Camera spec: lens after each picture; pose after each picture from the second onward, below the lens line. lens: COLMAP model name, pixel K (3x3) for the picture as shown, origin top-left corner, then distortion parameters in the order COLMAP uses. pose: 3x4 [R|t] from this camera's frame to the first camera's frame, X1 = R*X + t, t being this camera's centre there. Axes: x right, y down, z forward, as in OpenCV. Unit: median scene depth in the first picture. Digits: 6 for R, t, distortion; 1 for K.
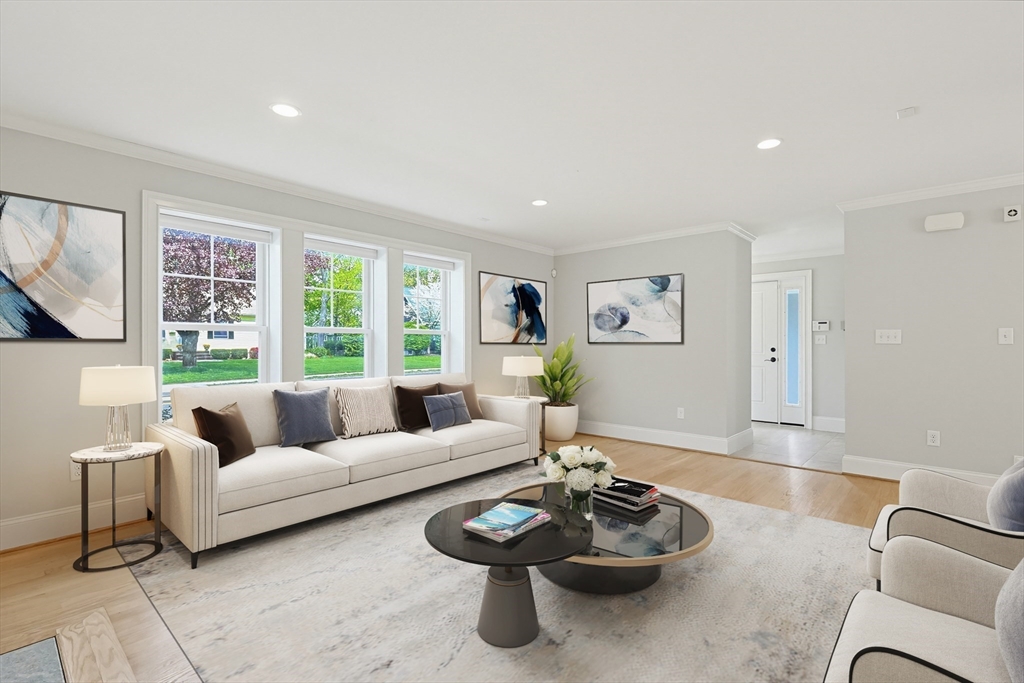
lens RADIAL K [[473.7, 0, 508.4], [0, 473.7, 341.6], [0, 0, 1]] dist [0.001353, -0.000005]
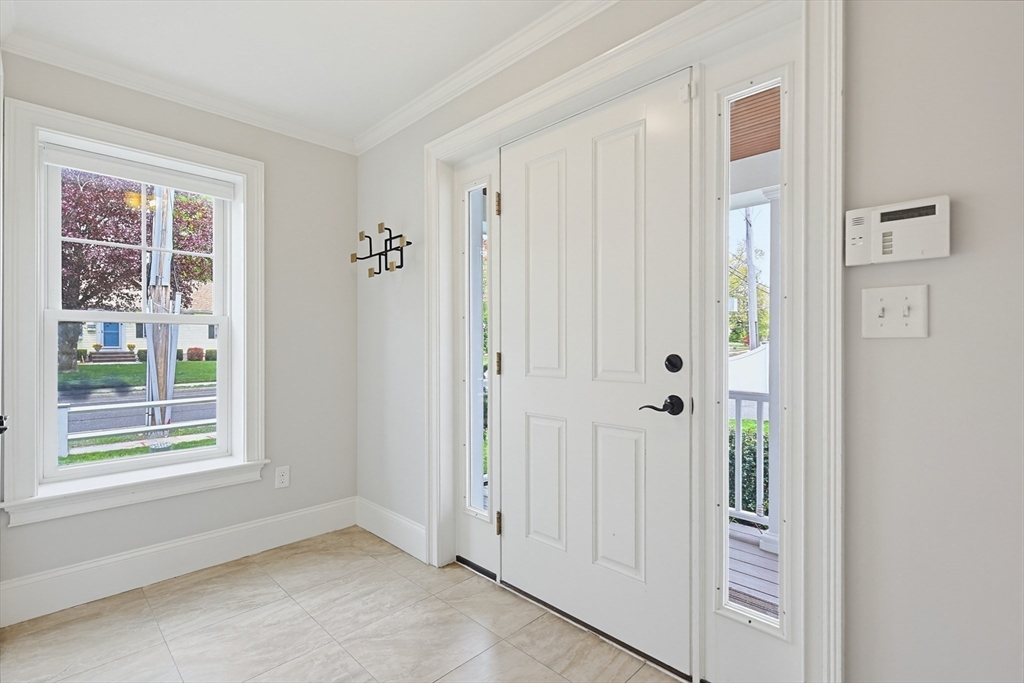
lens RADIAL K [[473.7, 0, 508.5], [0, 473.7, 347.0], [0, 0, 1]] dist [0.001353, -0.000005]
pose [[0.998825, 0.005569, -0.048140, 0.487831], [-0.005269, 0.999966, 0.006346, 0.008011], [0.048174, -0.006085, 0.998820, 0.760817]]
